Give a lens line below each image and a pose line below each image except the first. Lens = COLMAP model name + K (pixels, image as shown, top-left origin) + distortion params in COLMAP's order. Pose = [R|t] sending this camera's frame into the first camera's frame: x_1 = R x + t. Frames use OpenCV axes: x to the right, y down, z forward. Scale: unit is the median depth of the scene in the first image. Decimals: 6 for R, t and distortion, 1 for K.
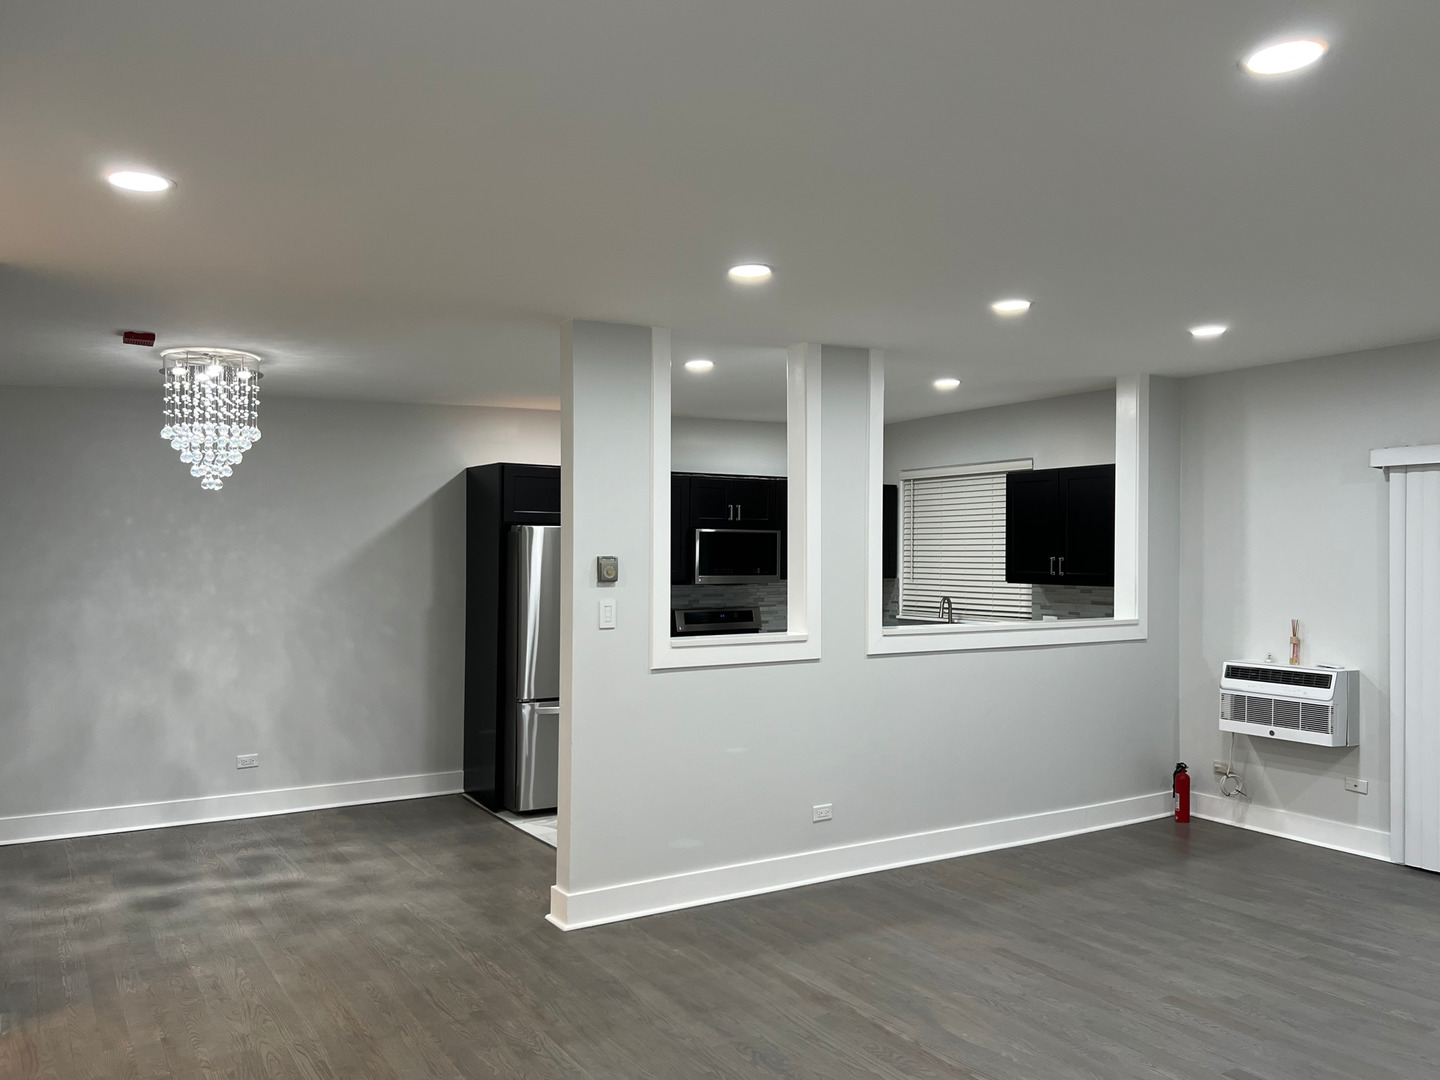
lens RADIAL K [[1141.5, 0, 712.7], [0, 1141.5, 547.2], [0, 0, 1]] dist [0.043097, -0.050166]
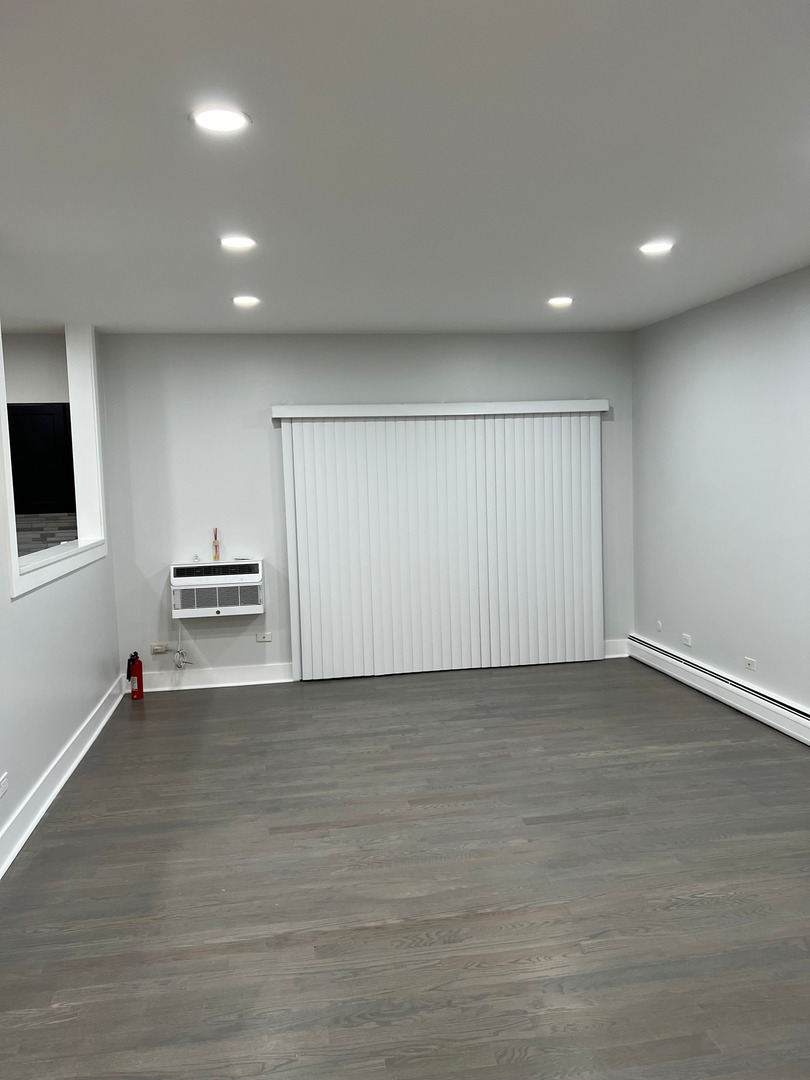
lens RADIAL K [[822.3, 0, 408.8], [0, 822.3, 534.7], [0, 0, 1]] dist [0.075811, -0.099448]
pose [[0.370870, -0.079037, 0.925315, -0.339443], [0.026288, 0.996866, 0.074612, 0.004462], [-0.928312, -0.003347, 0.371786, 0.454901]]
